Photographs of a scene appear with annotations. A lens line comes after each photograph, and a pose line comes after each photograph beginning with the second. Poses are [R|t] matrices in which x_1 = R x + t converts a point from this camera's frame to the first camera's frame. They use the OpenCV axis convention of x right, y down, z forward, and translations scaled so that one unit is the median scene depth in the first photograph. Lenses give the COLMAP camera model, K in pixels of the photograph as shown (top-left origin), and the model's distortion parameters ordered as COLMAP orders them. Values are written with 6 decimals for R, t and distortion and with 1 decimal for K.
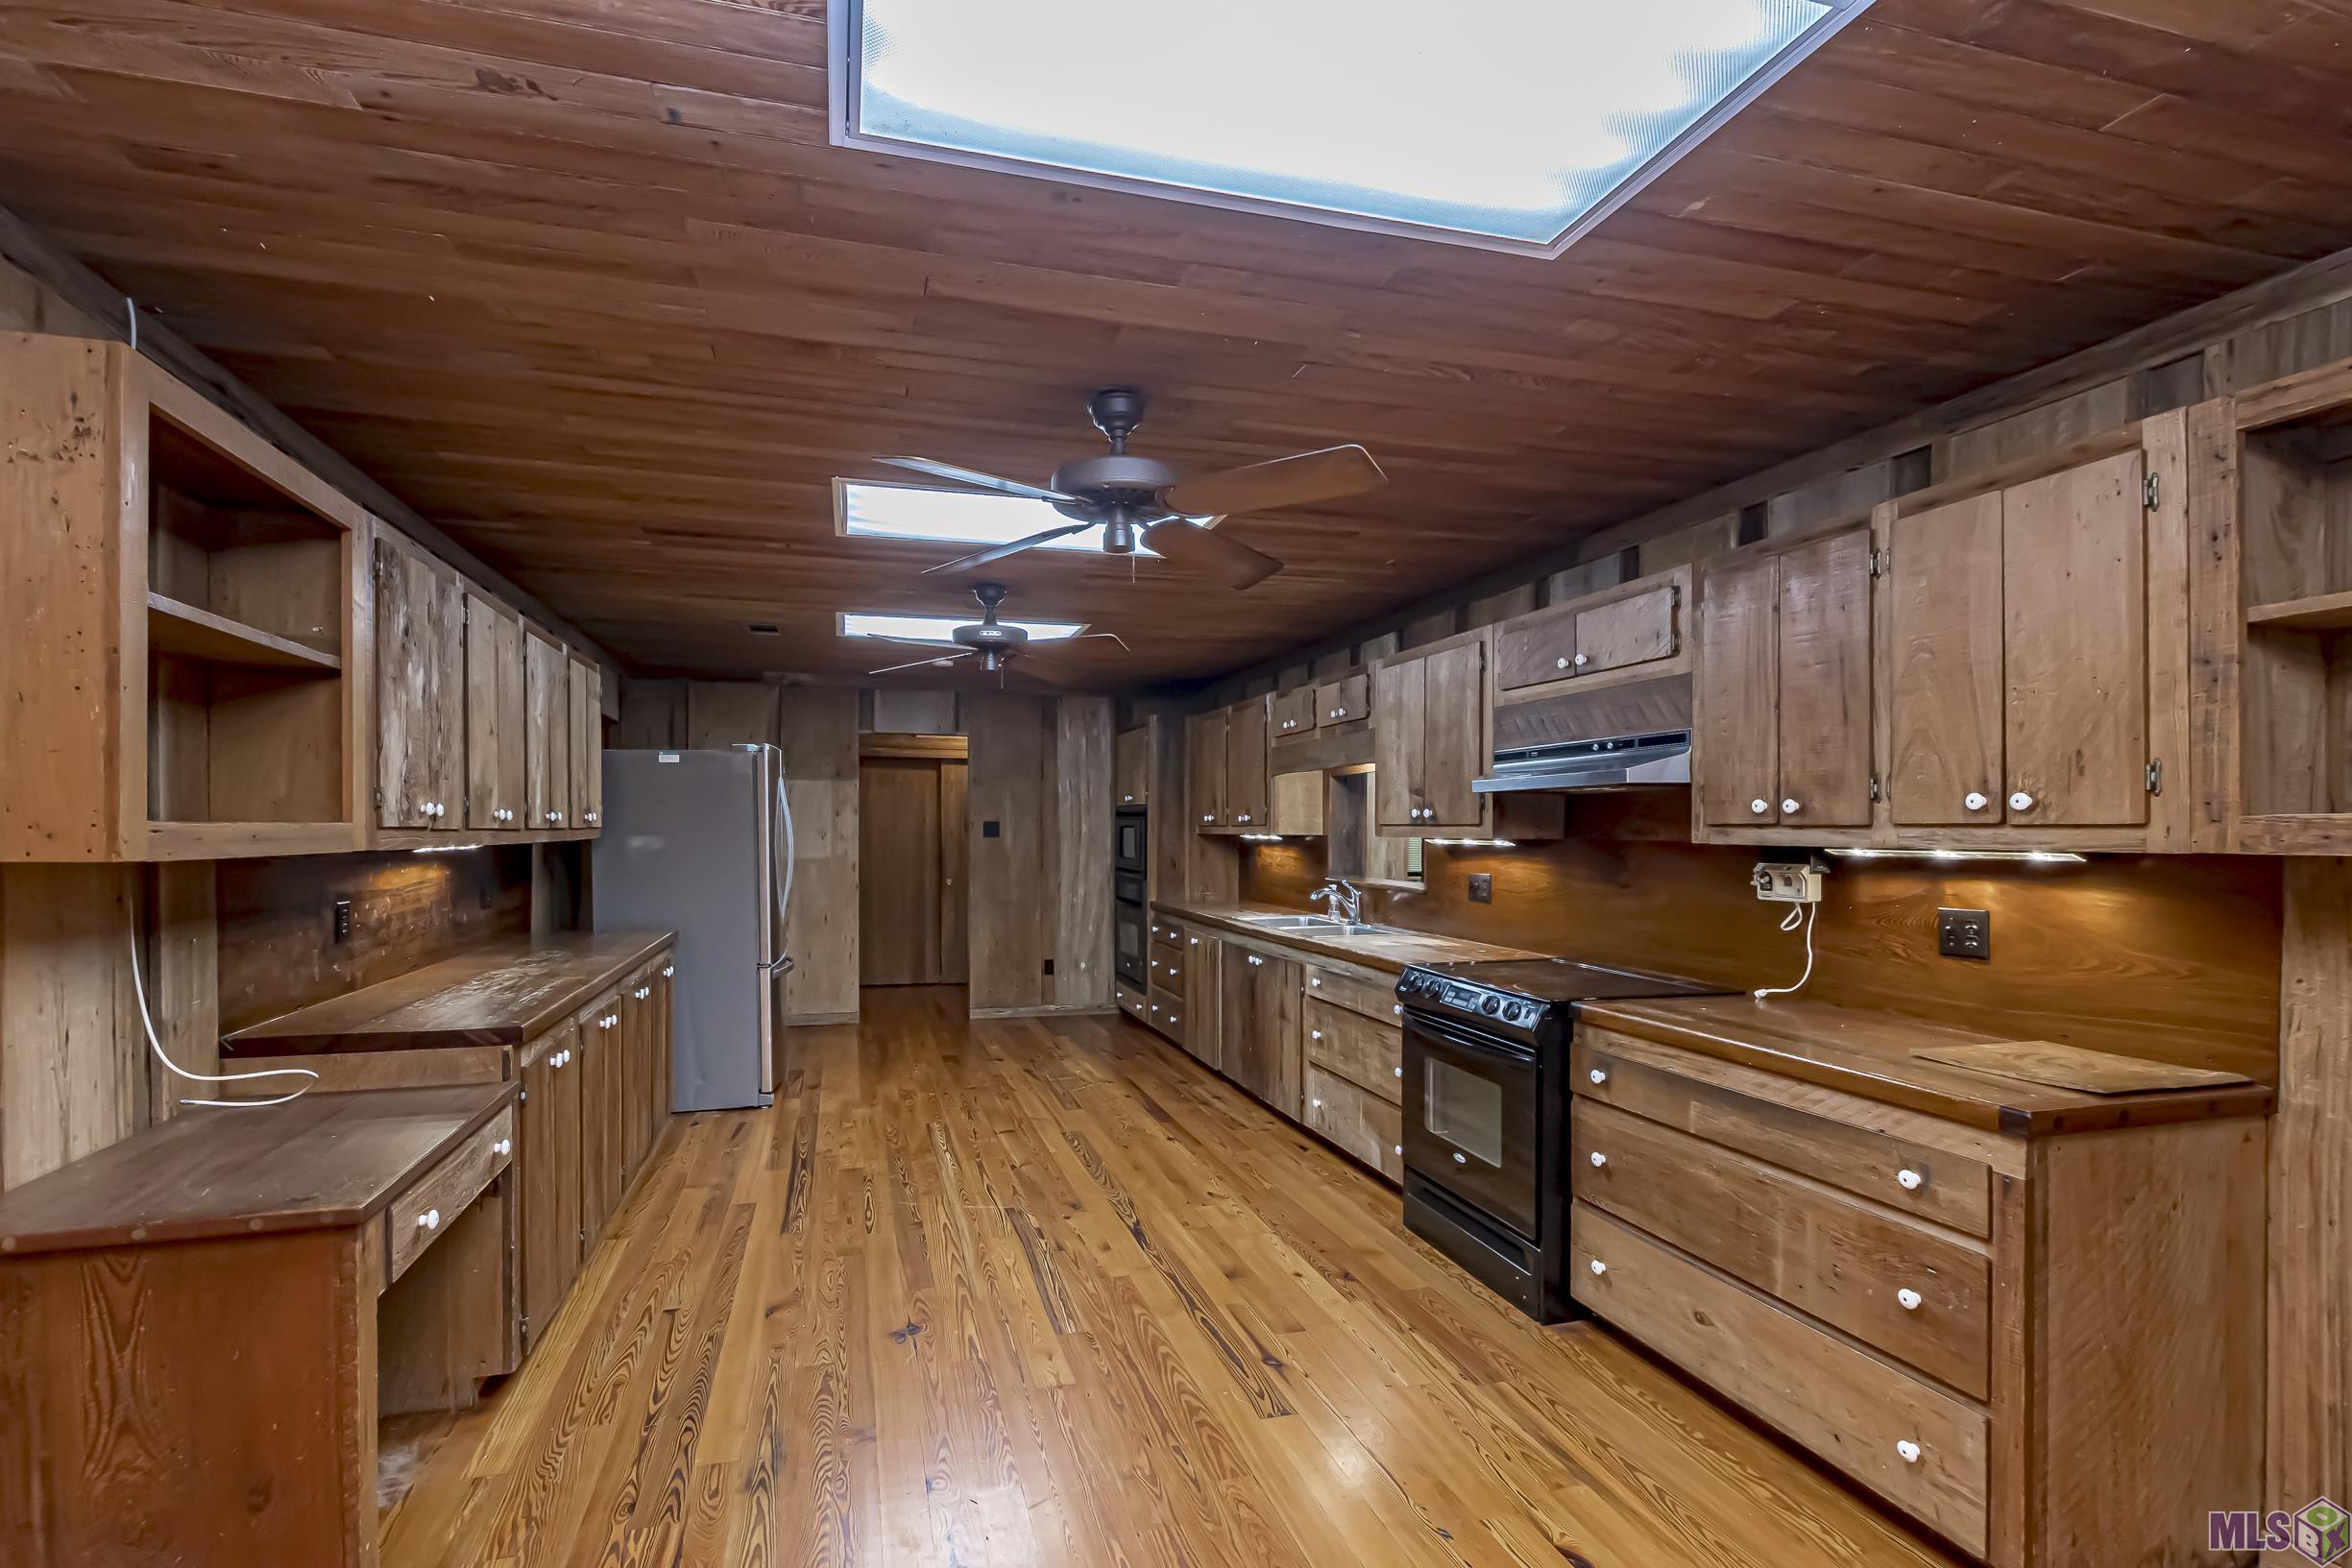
lens RADIAL K [[1121.0, 0, 1203.3], [0, 1121.0, 832.4], [0, 0, 1]] dist [0.001524, -0.001404]
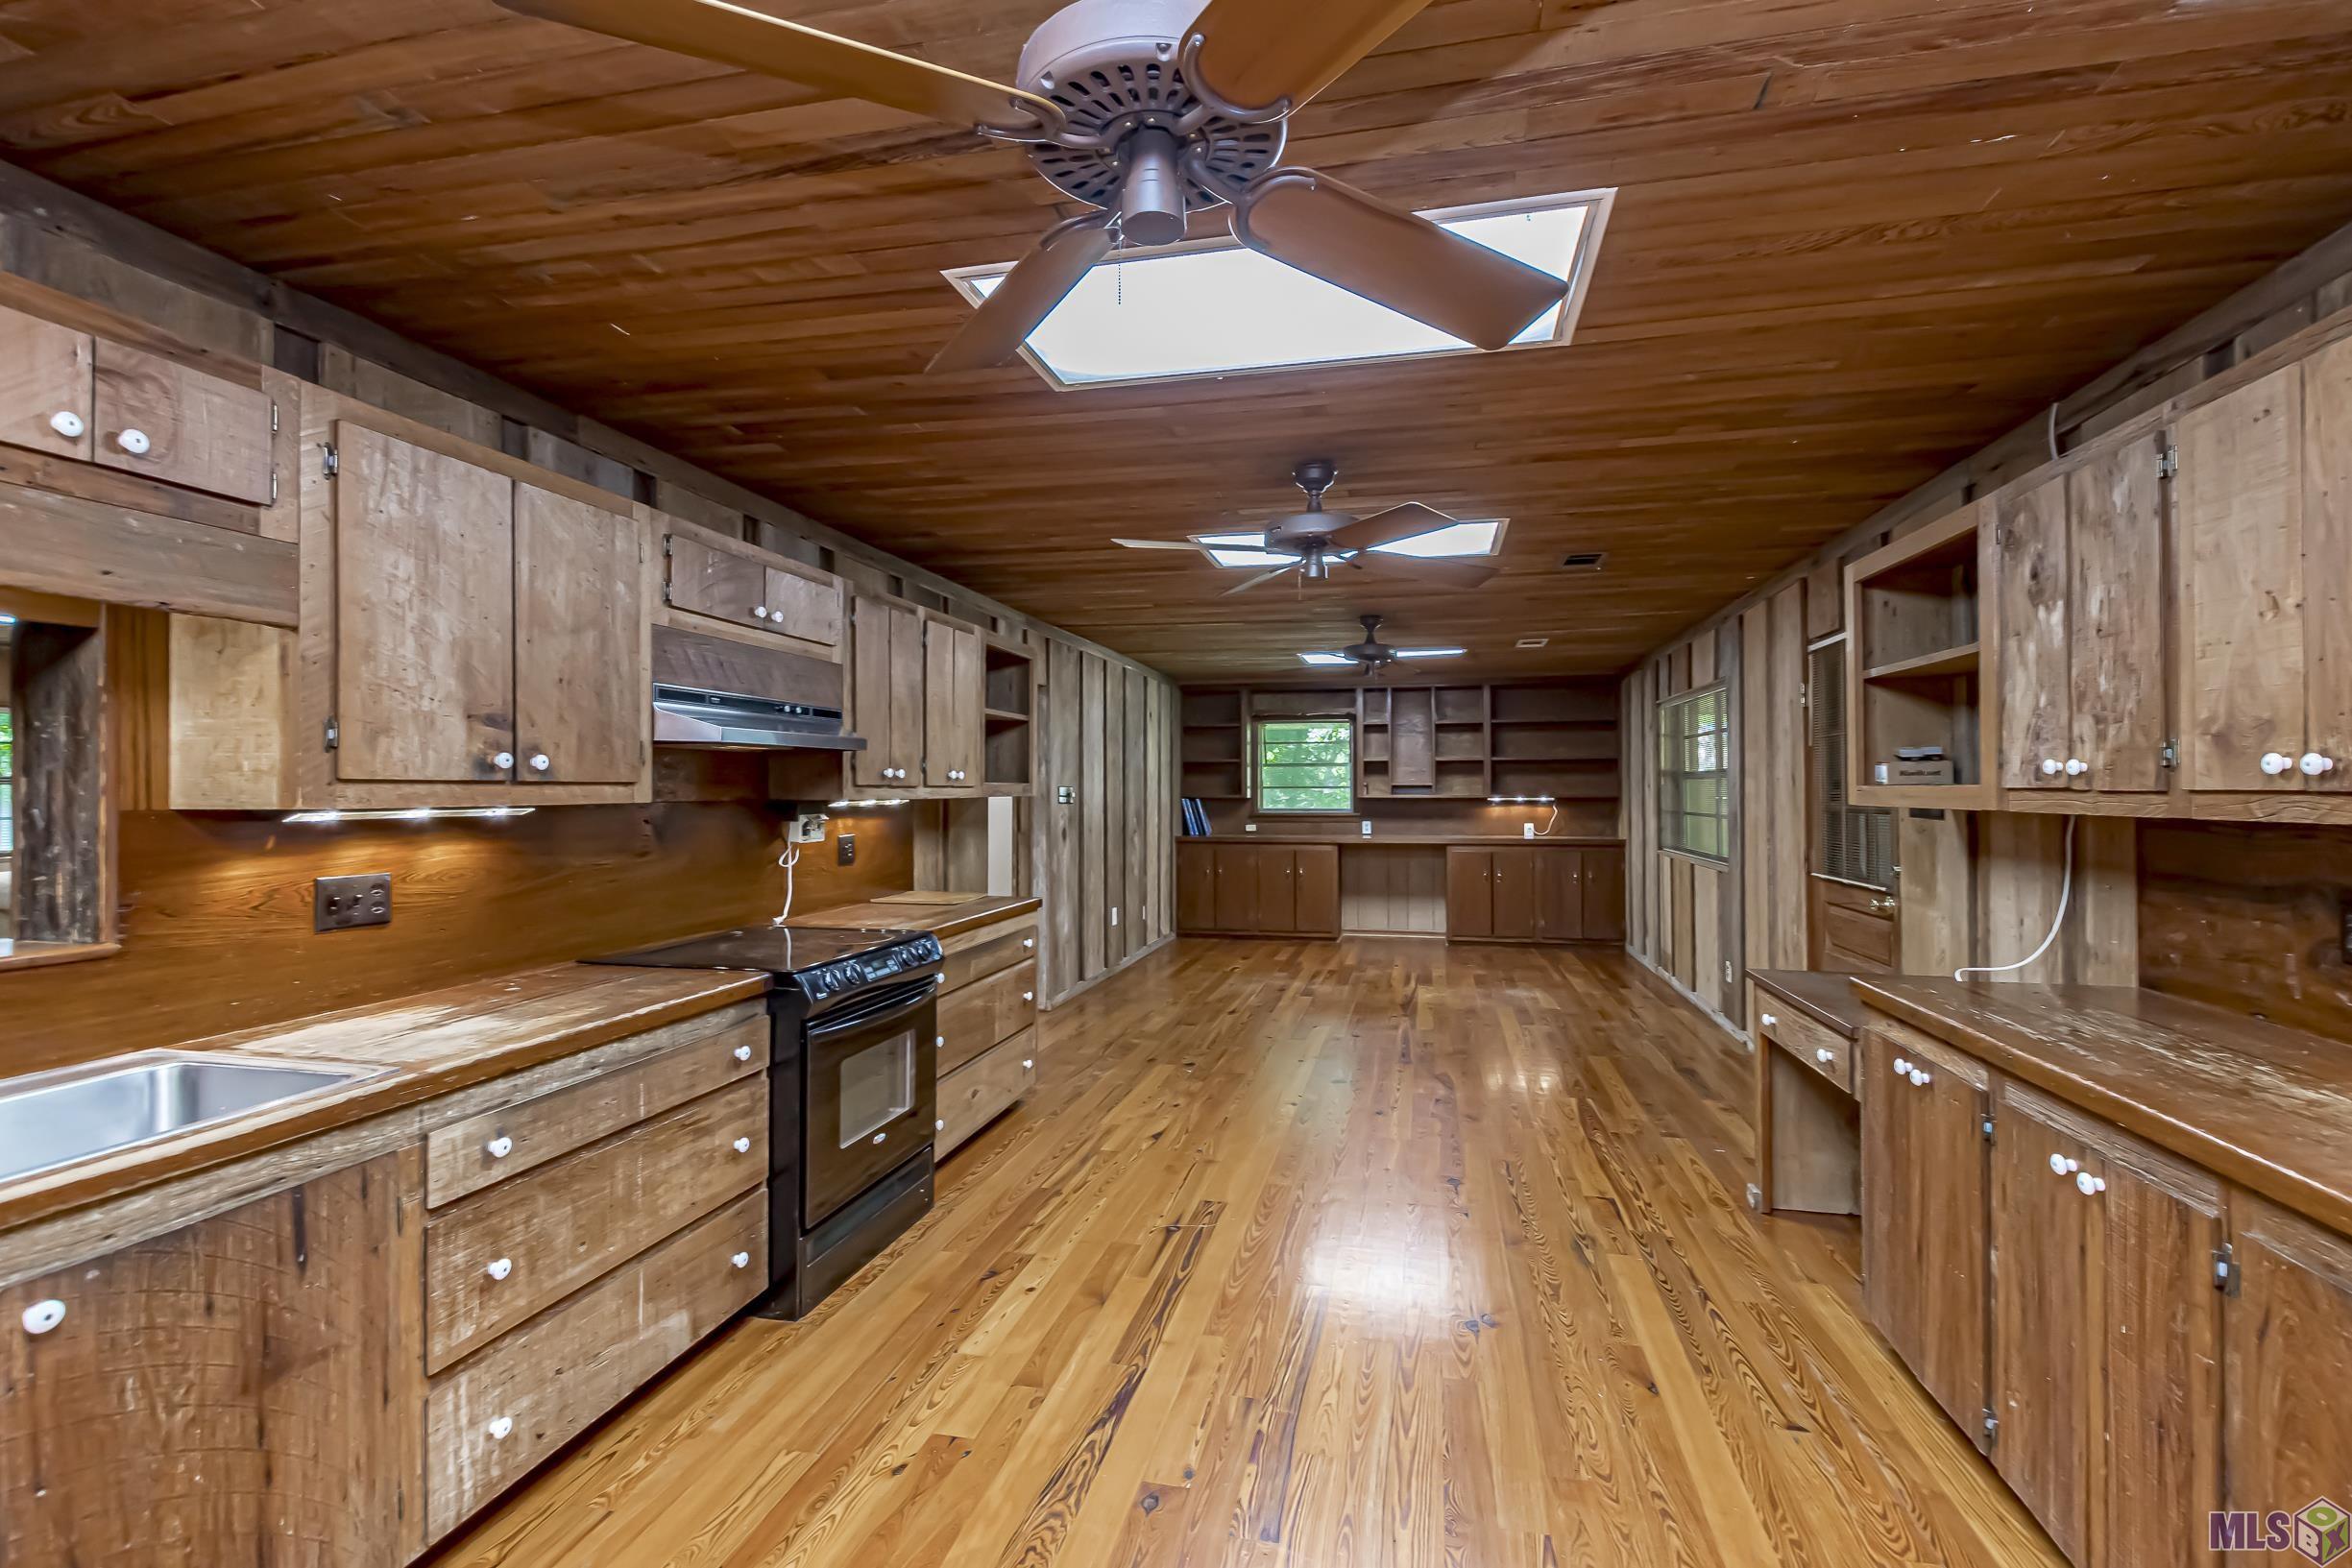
lens RADIAL K [[1121.0, 0, 1111.2], [0, 1121.0, 775.4], [0, 0, 1]] dist [0.001524, -0.001404]
pose [[-0.837468, 0.005770, 0.546456, -0.366767], [0.001123, 0.999960, -0.008837, -0.004908], [-0.546485, -0.006788, -0.837441, 1.372786]]
